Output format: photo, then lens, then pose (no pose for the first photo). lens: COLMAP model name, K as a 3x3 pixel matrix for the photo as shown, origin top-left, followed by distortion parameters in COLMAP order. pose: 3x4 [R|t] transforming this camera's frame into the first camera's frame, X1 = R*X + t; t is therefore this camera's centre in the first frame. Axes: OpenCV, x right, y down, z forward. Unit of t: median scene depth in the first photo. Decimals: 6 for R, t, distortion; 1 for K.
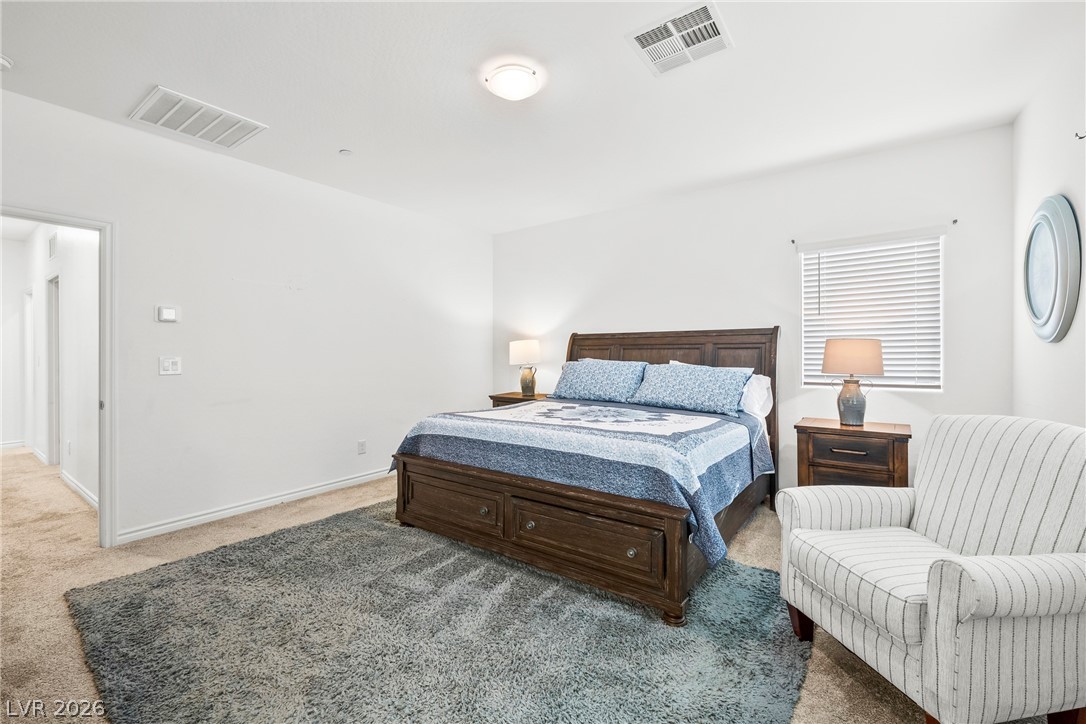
lens RADIAL K [[456.2, 0, 539.6], [0, 456.2, 355.4], [0, 0, 1]] dist [-0.000902, -0.000001]
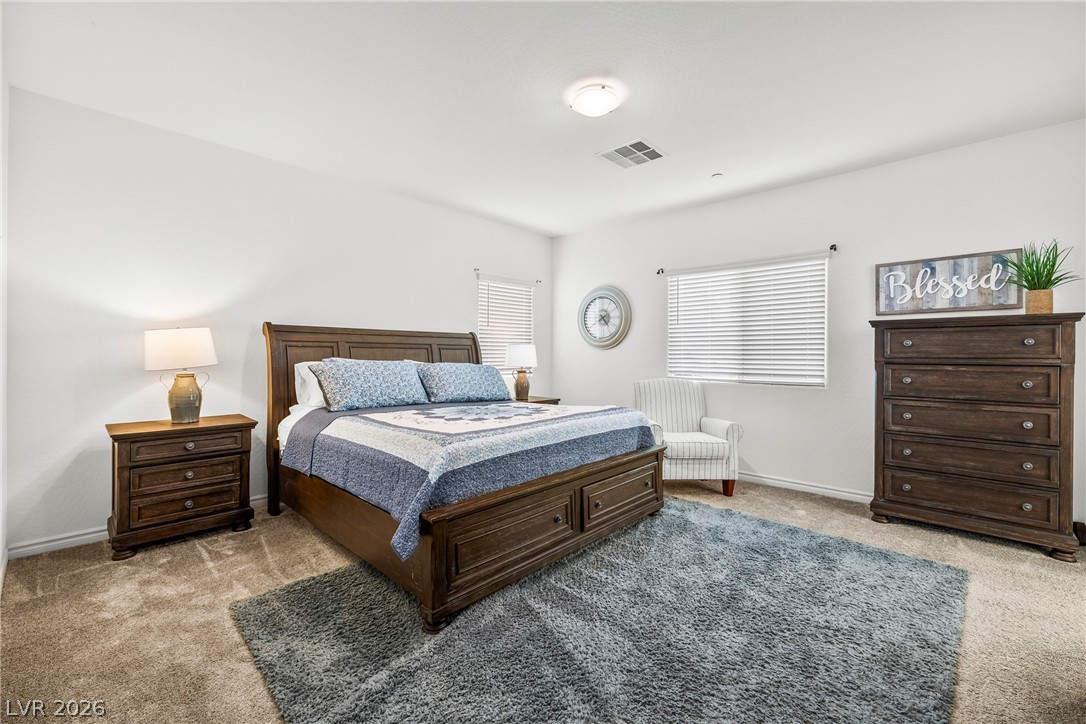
lens RADIAL K [[456.2, 0, 539.6], [0, 456.2, 355.4], [0, 0, 1]] dist [-0.000902, -0.000001]
pose [[0.100875, 0.002906, 0.994895, -1.020508], [-0.000959, 0.999996, -0.002823, 0.006774], [-0.994899, -0.000670, 0.100877, 0.905007]]
